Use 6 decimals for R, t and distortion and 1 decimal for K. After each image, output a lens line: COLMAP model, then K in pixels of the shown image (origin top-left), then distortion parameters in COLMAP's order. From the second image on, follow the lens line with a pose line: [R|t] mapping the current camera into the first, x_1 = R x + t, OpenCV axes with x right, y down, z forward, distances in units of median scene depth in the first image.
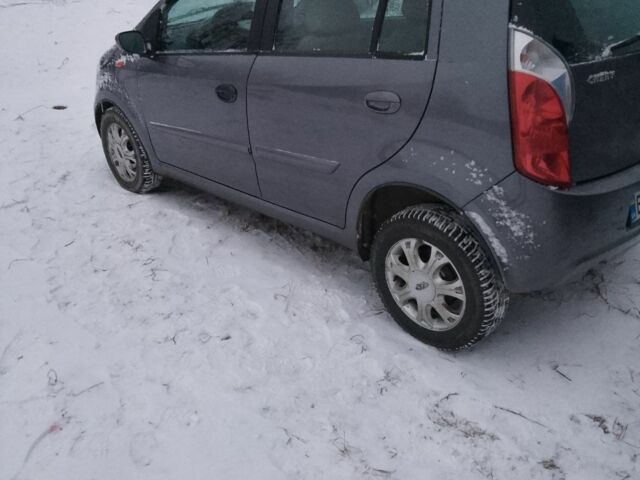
lens RADIAL K [[637.6, 0, 320.2], [0, 637.6, 239.2], [0, 0, 1]] dist [0.005796, 0.000000]
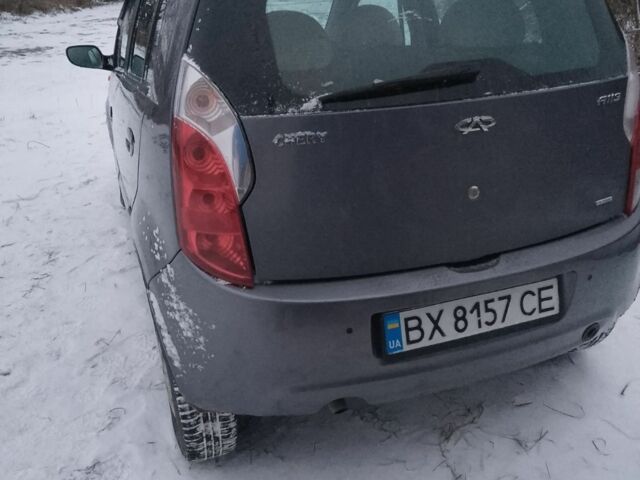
lens RADIAL K [[637.6, 0, 319.9], [0, 637.6, 241.0], [0, 0, 1]] dist [0.005796, 0.000000]
pose [[0.912623, 0.167394, -0.372960, 0.713124], [-0.180304, 0.983611, 0.000271, -0.143629], [0.366892, 0.066999, 0.927848, 0.358834]]
